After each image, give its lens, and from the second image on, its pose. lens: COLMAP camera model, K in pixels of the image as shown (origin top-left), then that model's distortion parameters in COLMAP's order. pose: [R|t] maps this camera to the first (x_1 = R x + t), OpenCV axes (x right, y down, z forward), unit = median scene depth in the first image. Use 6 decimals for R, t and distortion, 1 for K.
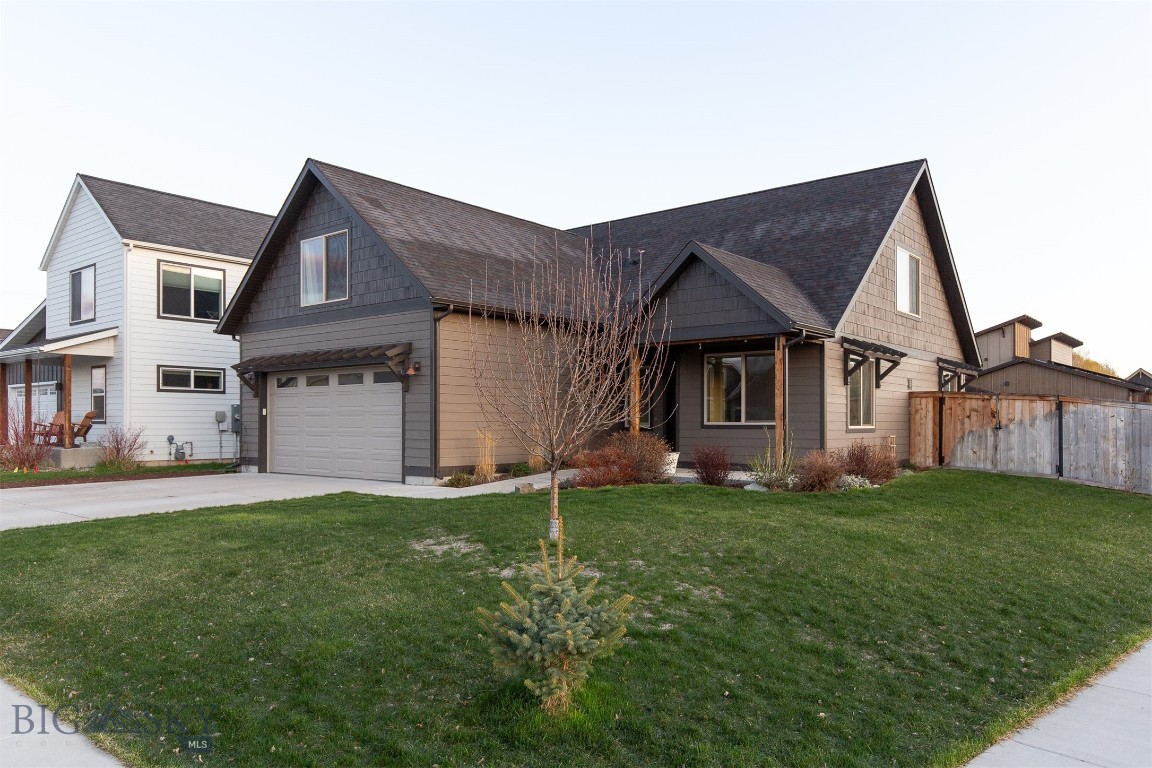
lens RADIAL K [[824.2, 0, 577.6], [0, 824.2, 420.9], [0, 0, 1]] dist [0.010177, 0.001654]
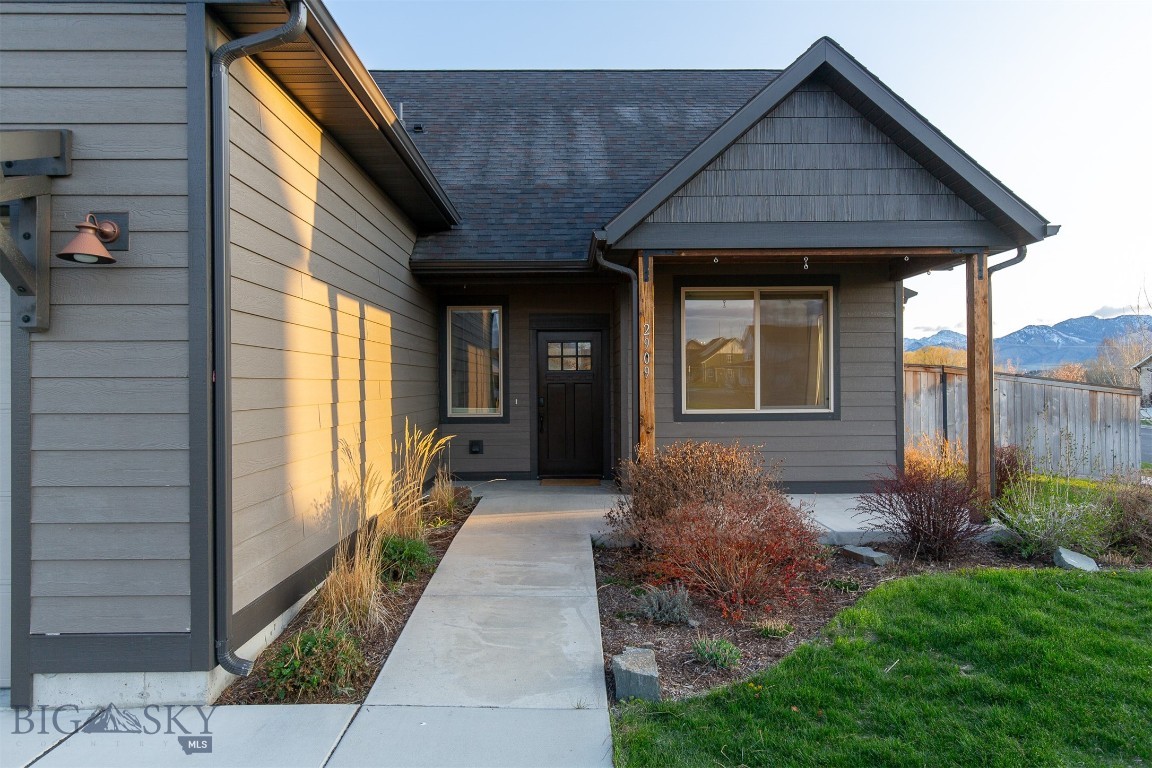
lens RADIAL K [[698.1, 0, 575.1], [0, 698.1, 383.3], [0, 0, 1]] dist [-0.000556, -0.000100]
pose [[0.754617, -0.007609, 0.656121, -0.182896], [0.006835, 0.999970, 0.003735, -0.016039], [-0.656130, 0.001666, 0.754646, 0.605336]]
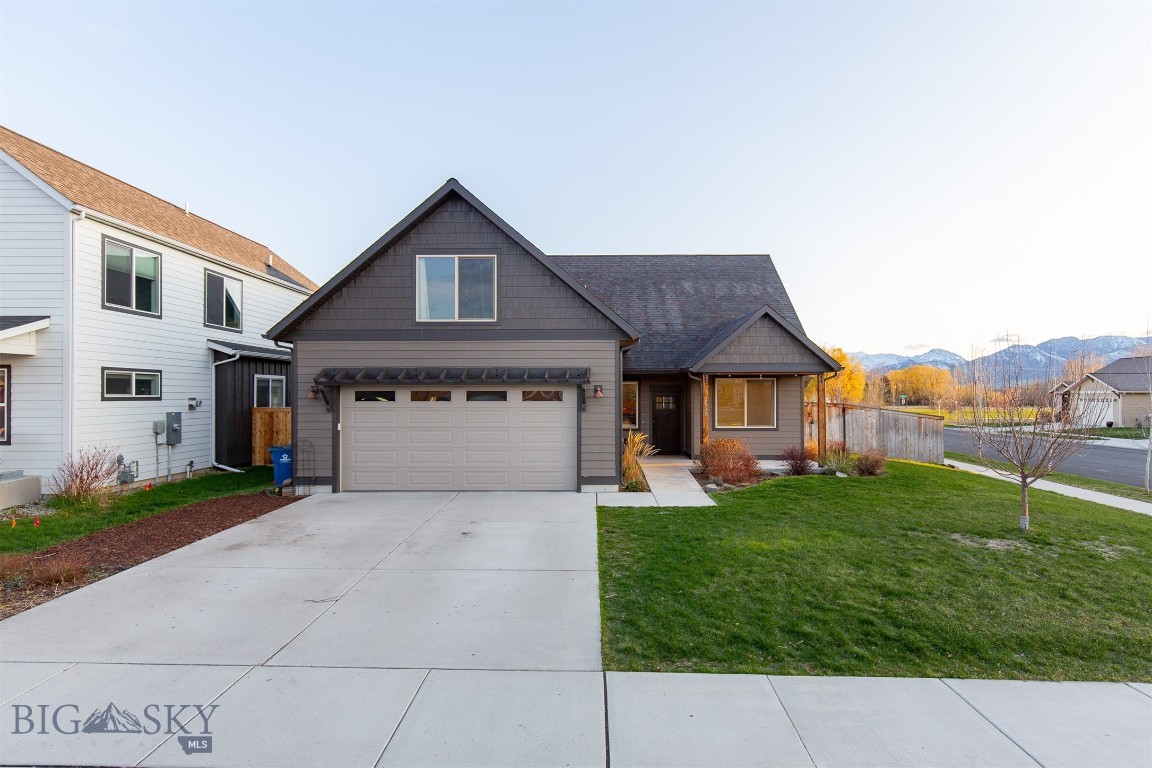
lens RADIAL K [[644.3, 0, 578.4], [0, 644.3, 390.6], [0, 0, 1]] dist [0.004367, 0.000414]
pose [[0.769965, 0.001011, 0.638086, -0.636747], [0.000830, 0.999996, -0.002587, -0.049712], [-0.638086, 0.002522, 0.769961, 0.264465]]
